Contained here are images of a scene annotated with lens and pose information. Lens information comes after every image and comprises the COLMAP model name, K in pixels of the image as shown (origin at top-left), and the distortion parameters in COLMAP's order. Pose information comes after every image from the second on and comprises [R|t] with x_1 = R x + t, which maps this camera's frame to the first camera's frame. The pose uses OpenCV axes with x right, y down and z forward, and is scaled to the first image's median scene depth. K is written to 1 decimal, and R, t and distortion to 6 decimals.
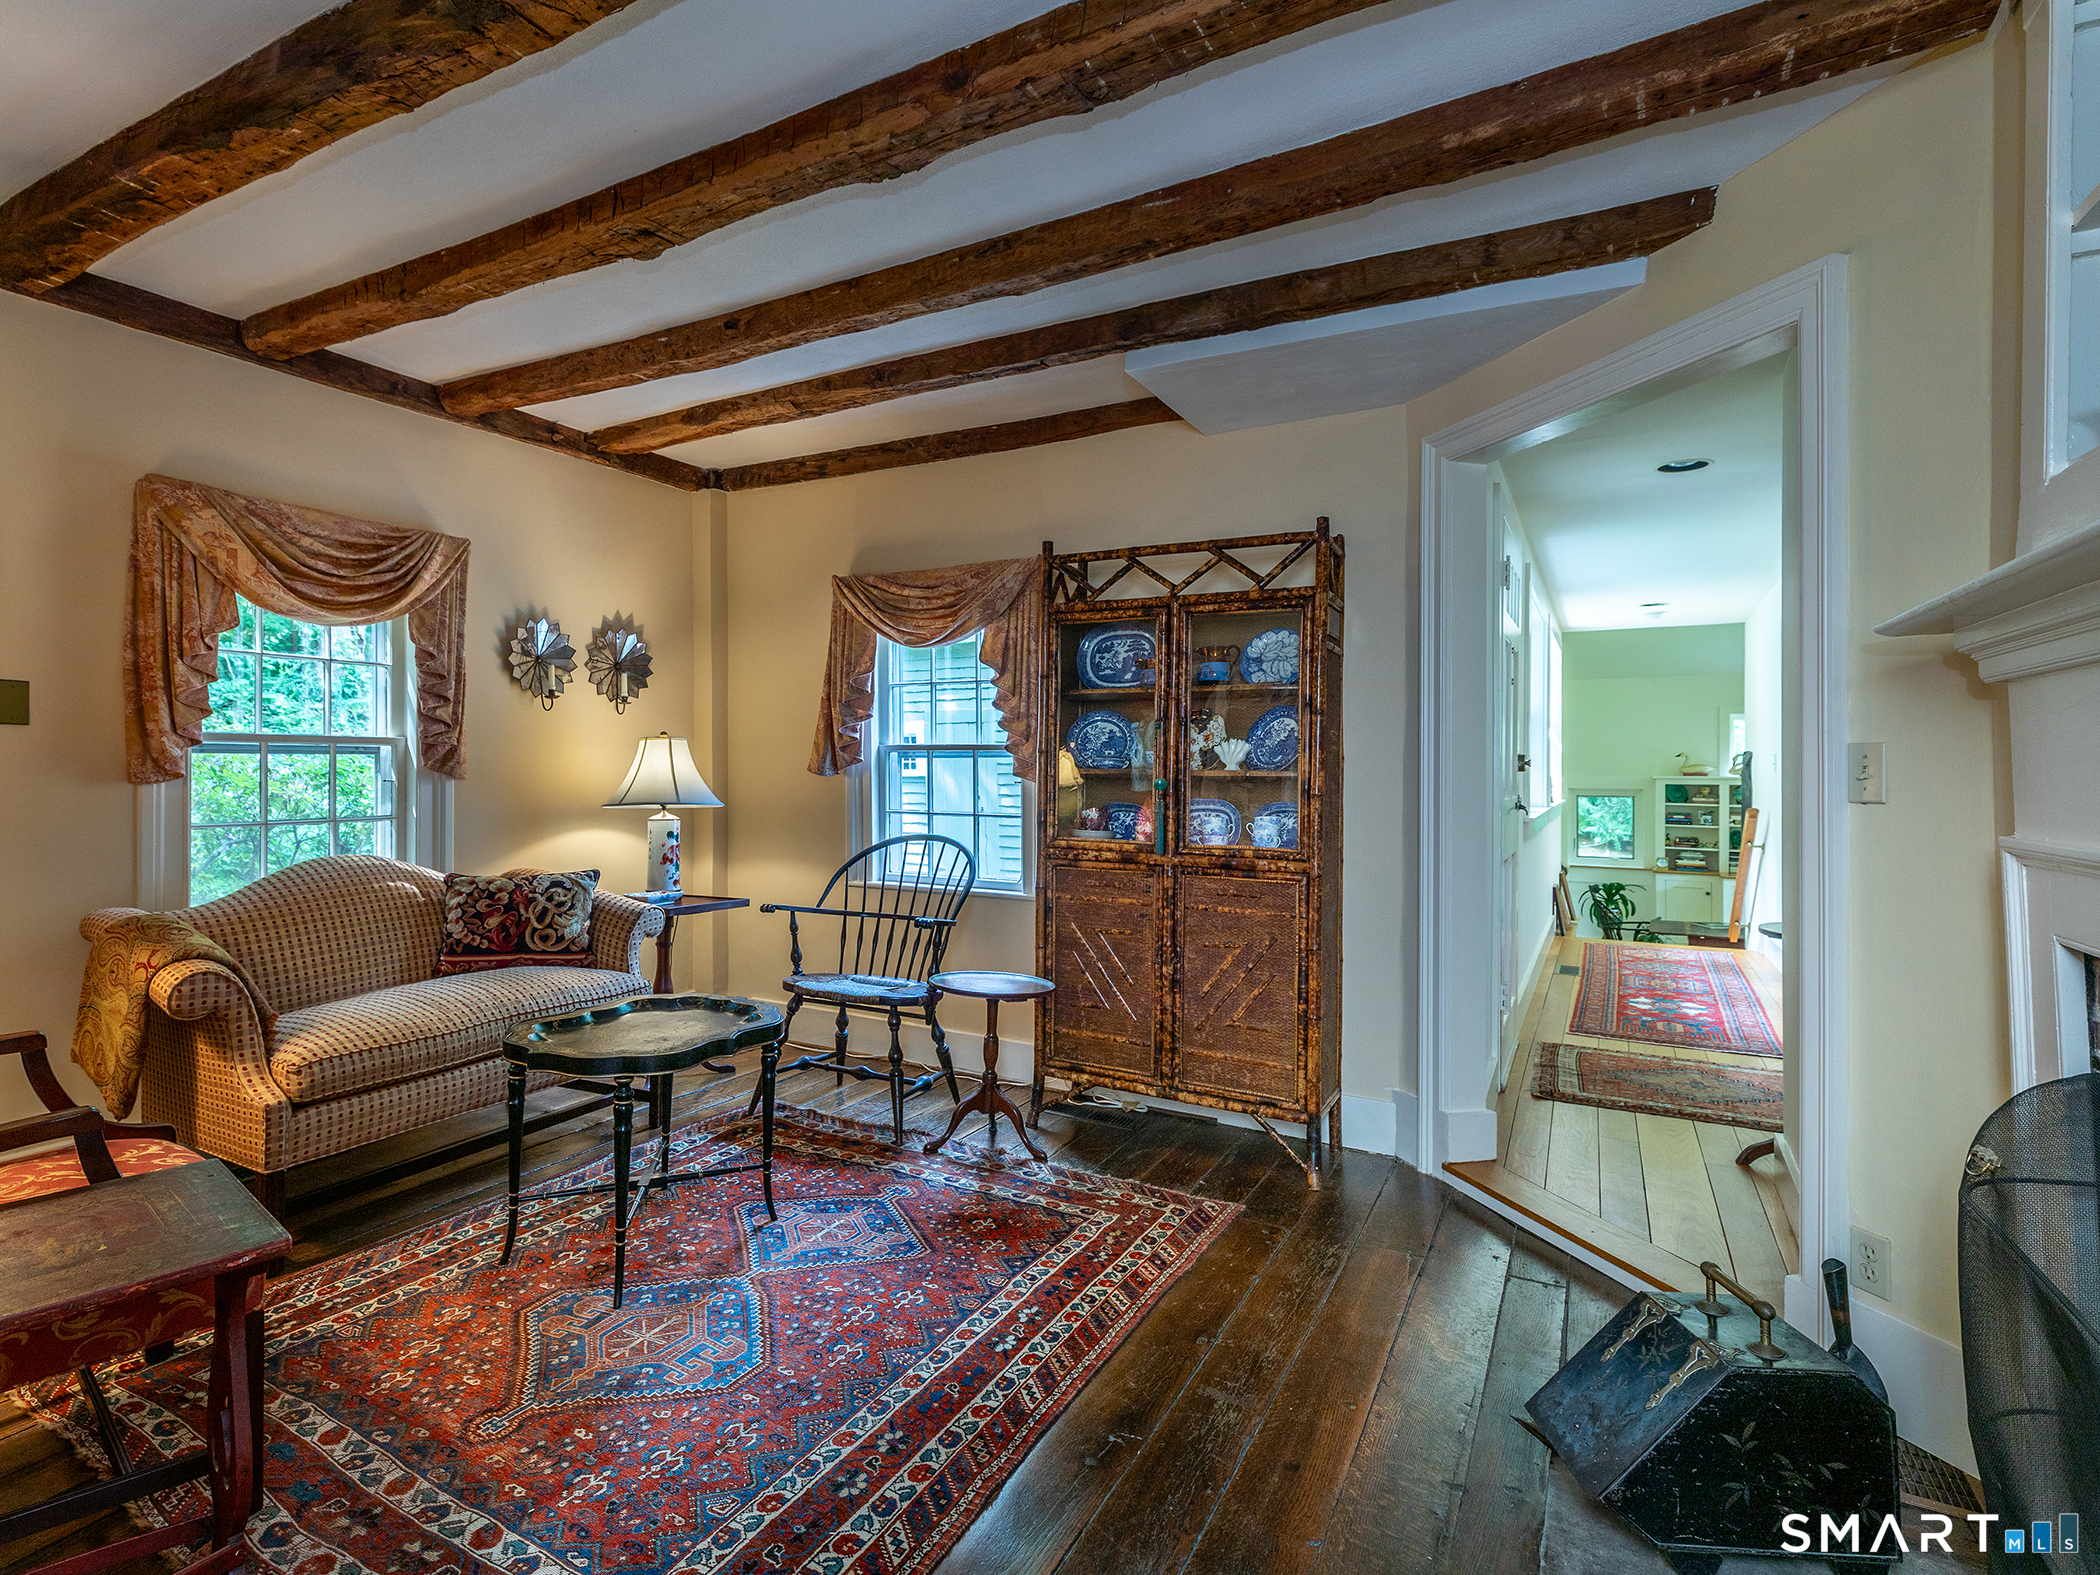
lens RADIAL K [[1066.4, 0, 999.1], [0, 1066.4, 784.1], [0, 0, 1]] dist [0.001053, -0.008739]
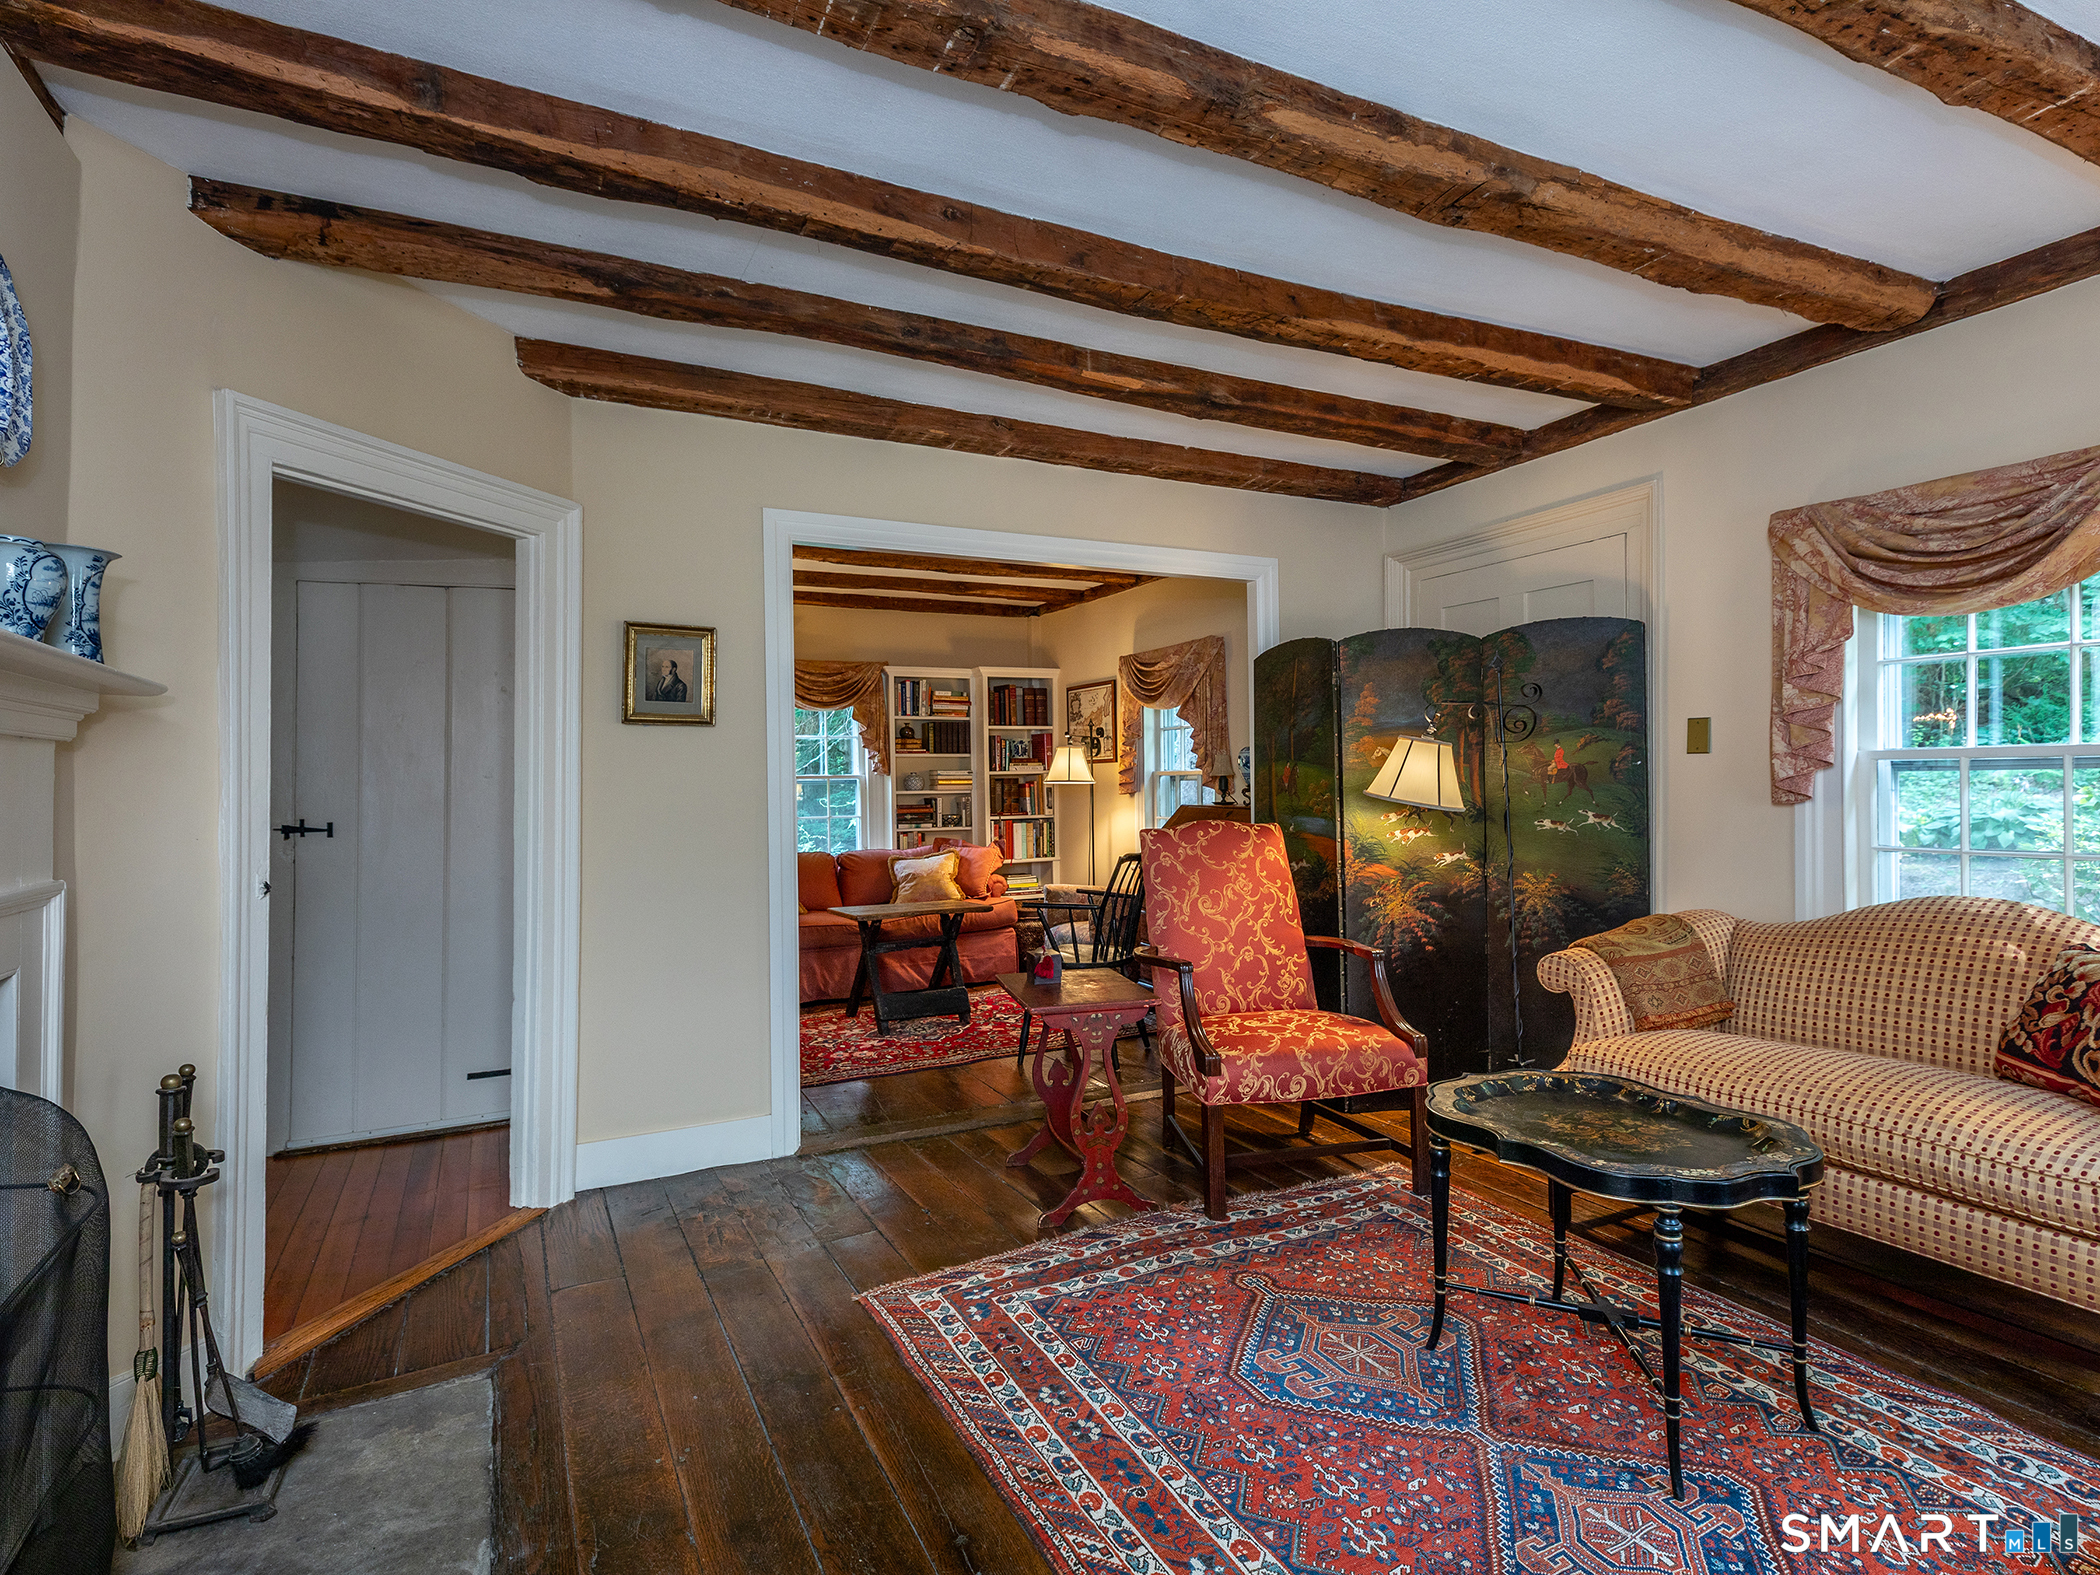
lens RADIAL K [[1066.4, 0, 999.1], [0, 1066.4, 784.1], [0, 0, 1]] dist [0.001053, -0.008739]
pose [[-0.583429, 0.001584, -0.812162, 0.728012], [-0.010357, 0.999902, 0.009391, -0.028501], [0.812098, 0.013891, -0.583356, 1.385769]]
